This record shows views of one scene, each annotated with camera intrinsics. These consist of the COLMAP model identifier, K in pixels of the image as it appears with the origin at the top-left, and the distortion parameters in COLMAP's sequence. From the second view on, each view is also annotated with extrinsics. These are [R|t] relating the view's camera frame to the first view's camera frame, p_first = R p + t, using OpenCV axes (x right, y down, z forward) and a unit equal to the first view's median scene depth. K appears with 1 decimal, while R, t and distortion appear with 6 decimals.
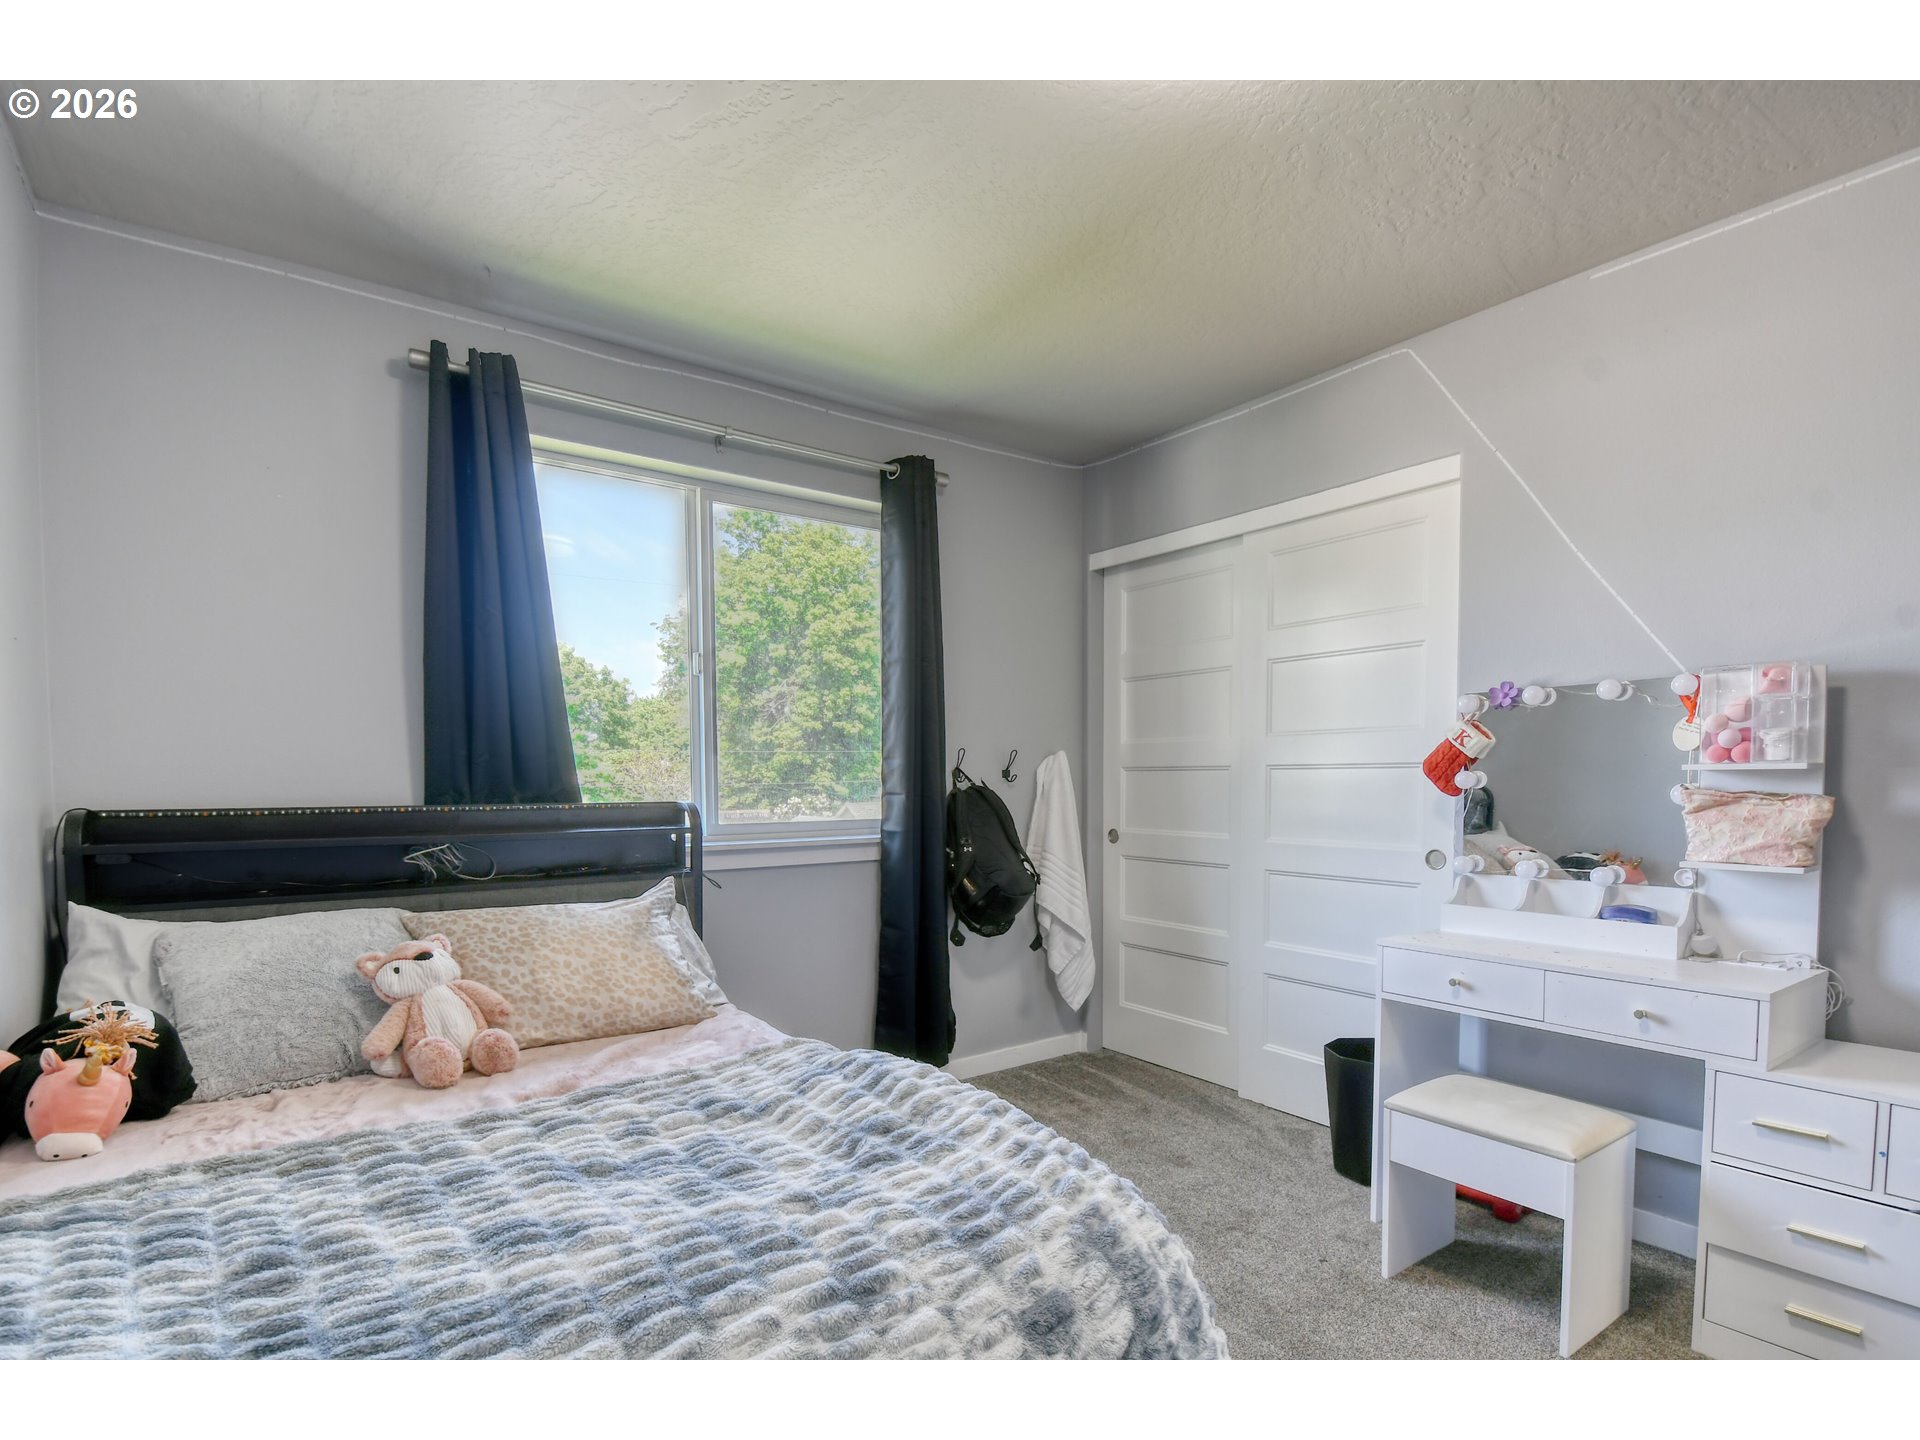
lens RADIAL K [[929.2, 0, 960.0], [0, 929.2, 812.4], [0, 0, 1]] dist [0.000815, -0.020544]
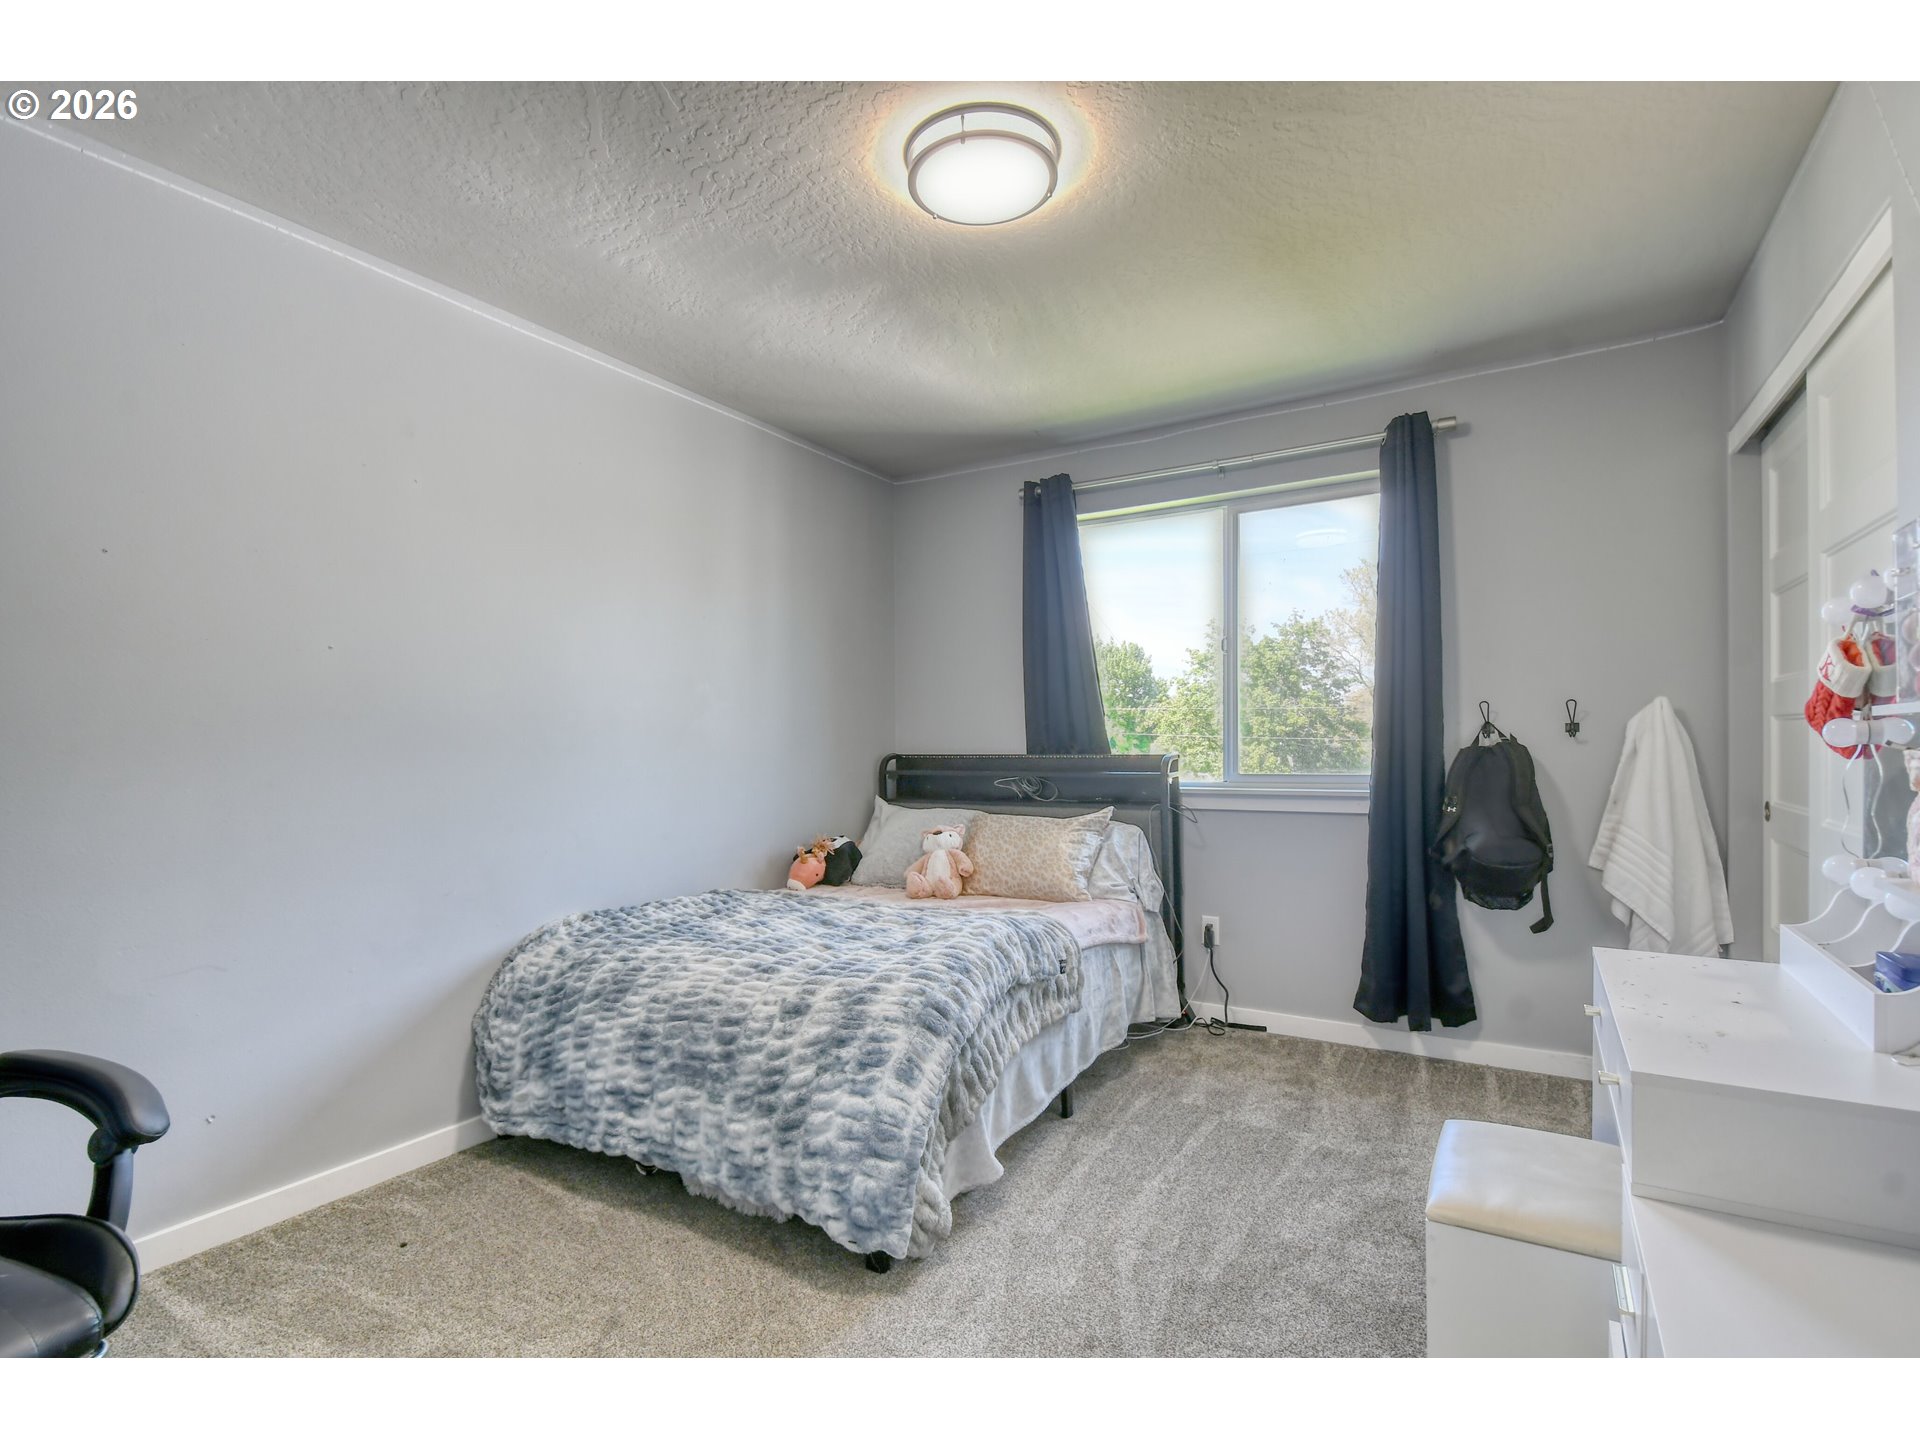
lens RADIAL K [[933.0, 0, 965.7], [0, 933.0, 732.0], [0, 0, 1]] dist [0.017686, -0.021936]
pose [[0.385316, -0.009402, -0.922737, 0.859203], [-0.022630, 0.999551, -0.019634, -0.010895], [0.922507, 0.028447, 0.384930, 0.220638]]
